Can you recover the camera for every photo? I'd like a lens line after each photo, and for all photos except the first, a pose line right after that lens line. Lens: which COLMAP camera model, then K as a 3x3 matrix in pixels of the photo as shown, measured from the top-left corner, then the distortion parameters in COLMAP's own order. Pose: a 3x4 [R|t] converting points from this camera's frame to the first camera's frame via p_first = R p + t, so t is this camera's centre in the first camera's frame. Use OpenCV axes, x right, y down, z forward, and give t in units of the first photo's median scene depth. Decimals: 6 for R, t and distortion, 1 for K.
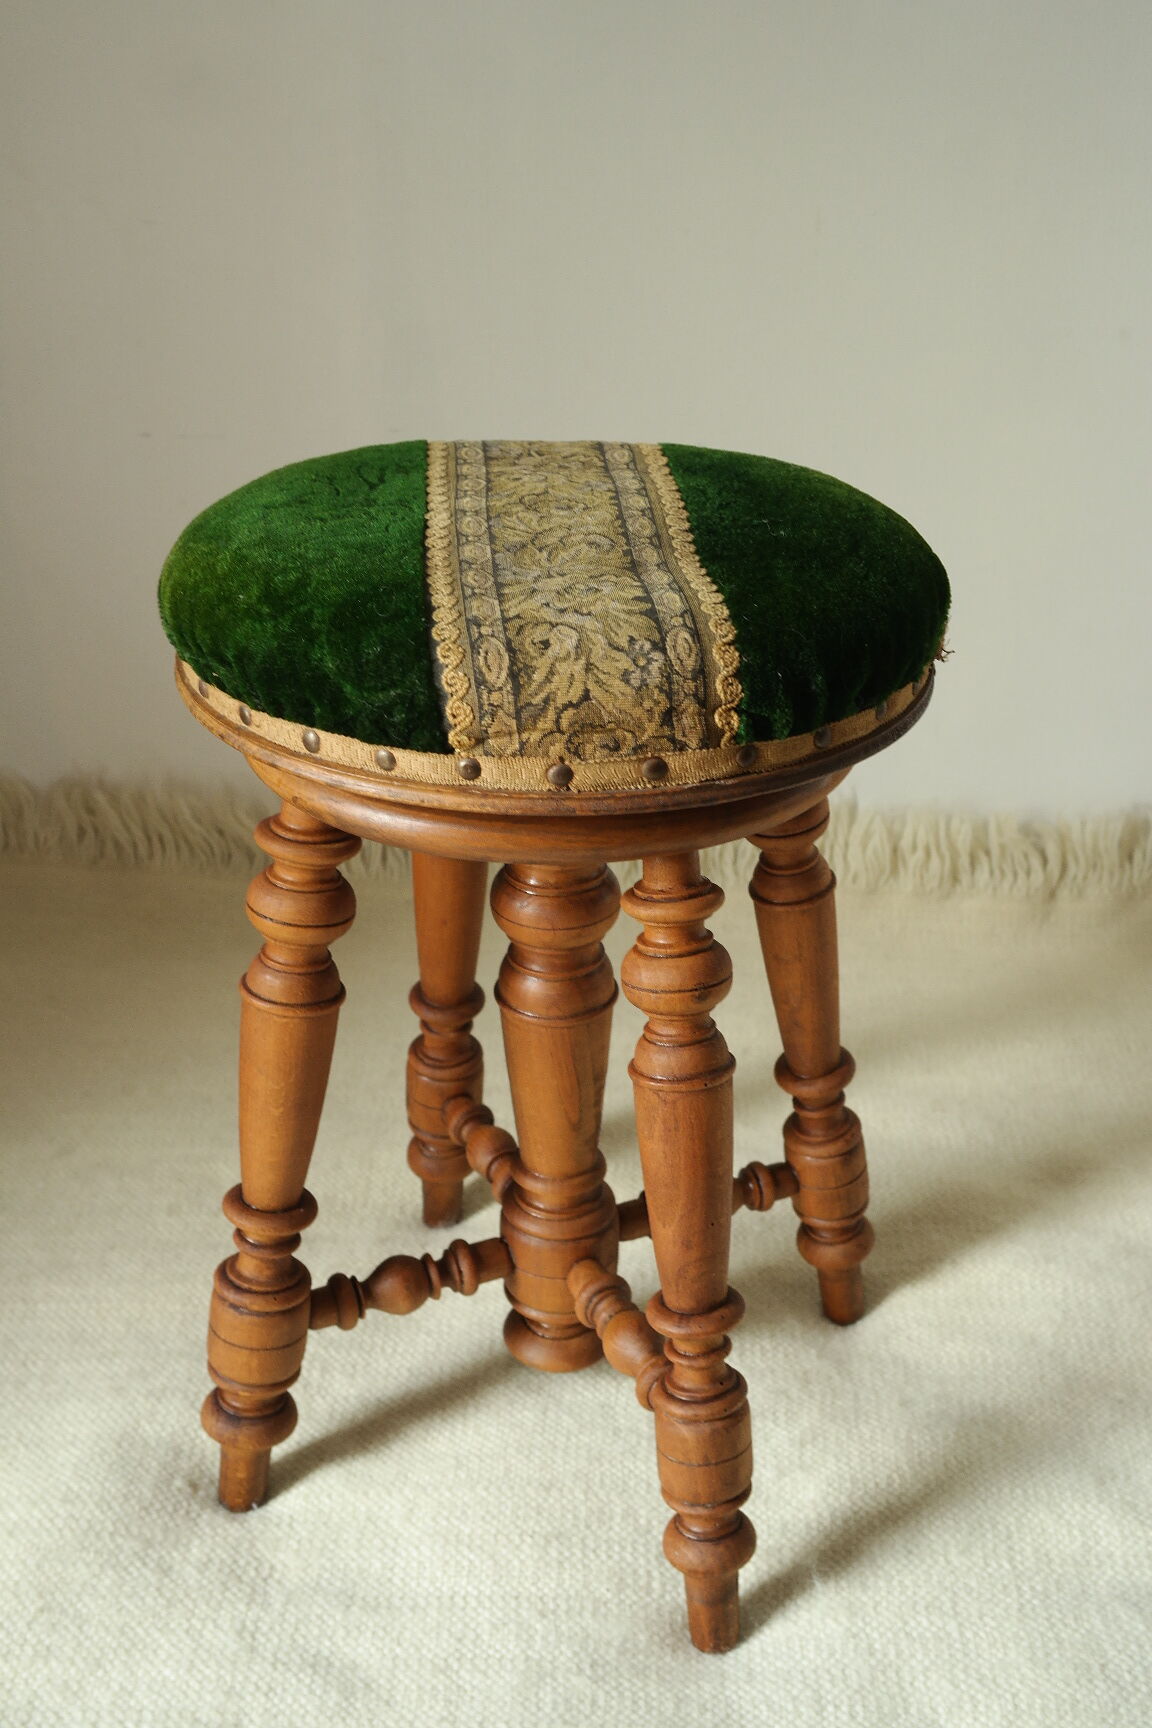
lens RADIAL K [[1946.1, 0, 576.0], [0, 1946.1, 864.0], [0, 0, 1]] dist [-0.007142, 0.011419]
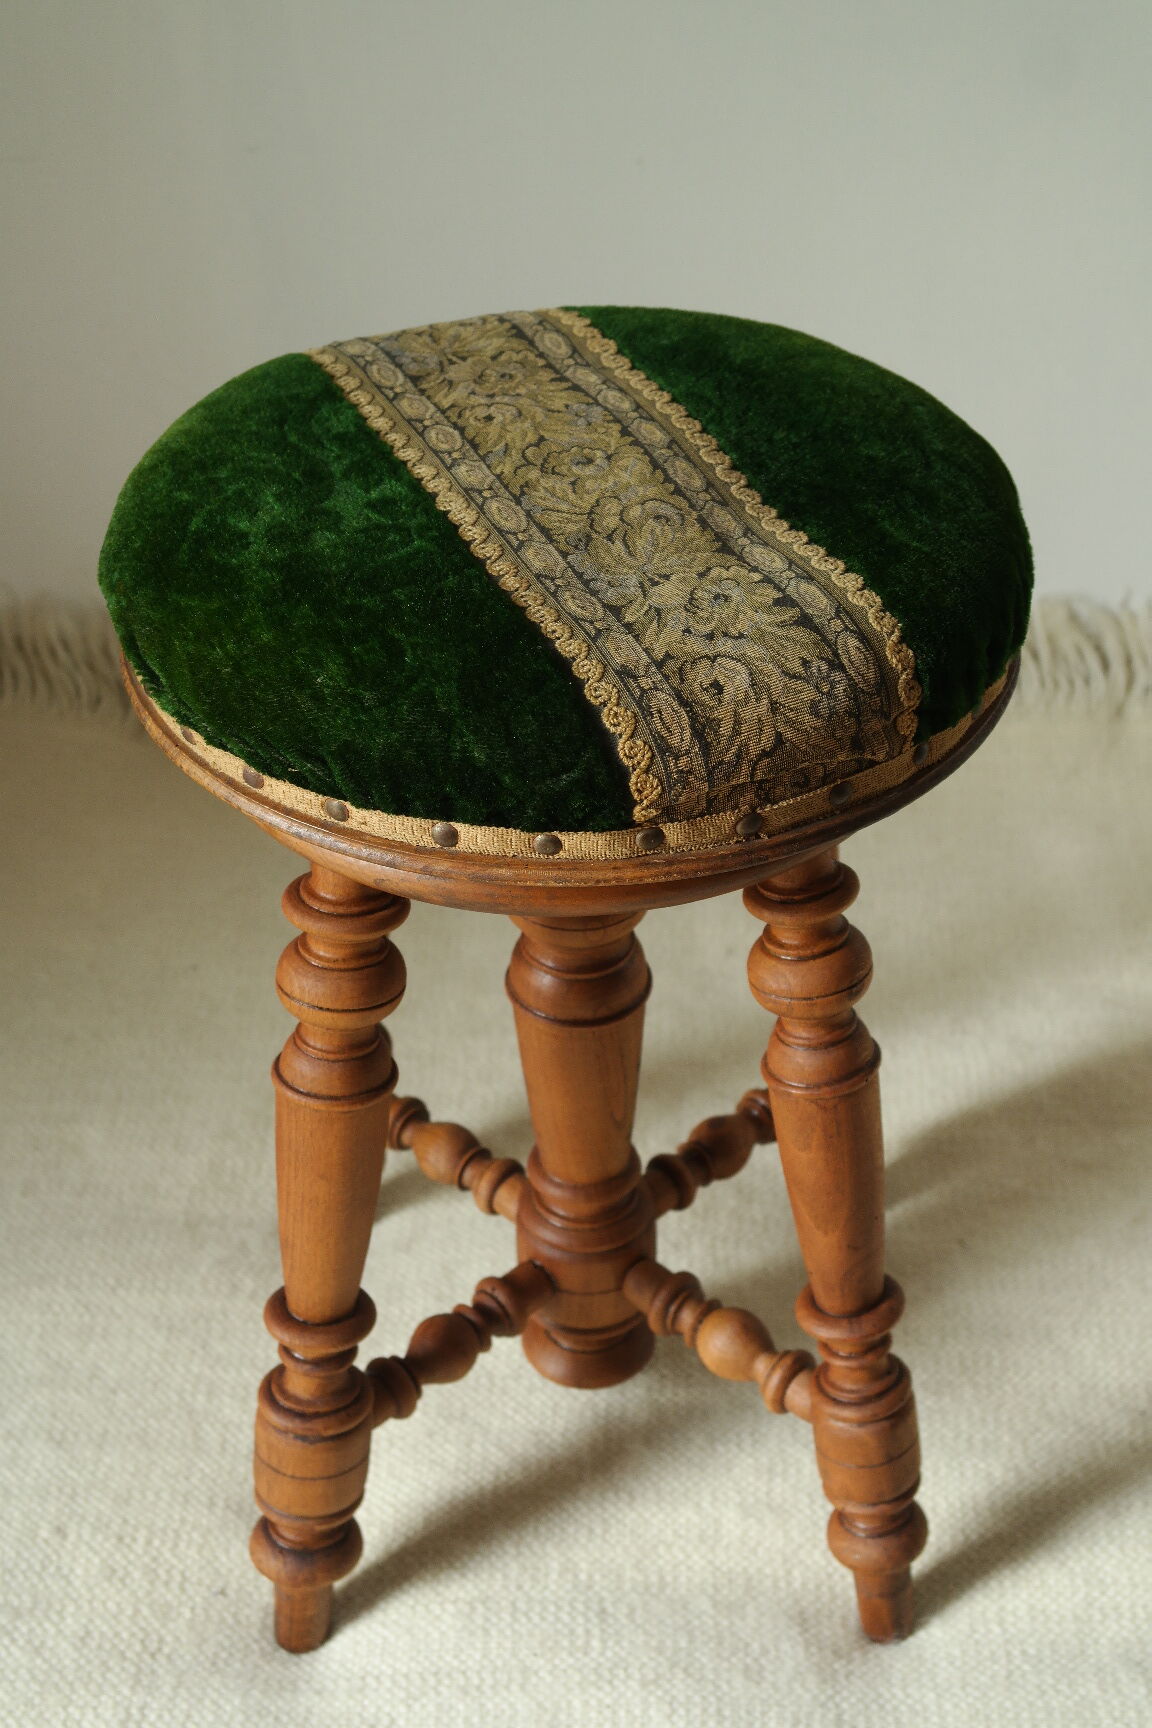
lens RADIAL K [[2716.4, 0, 572.3], [0, 2716.4, 834.9], [0, 0, 1]] dist [-0.018202, -0.051942]
pose [[0.938185, -0.215399, 0.270948, -0.343812], [0.168094, 0.967804, 0.187348, -0.234787], [-0.302579, -0.130222, 0.944186, -0.118321]]
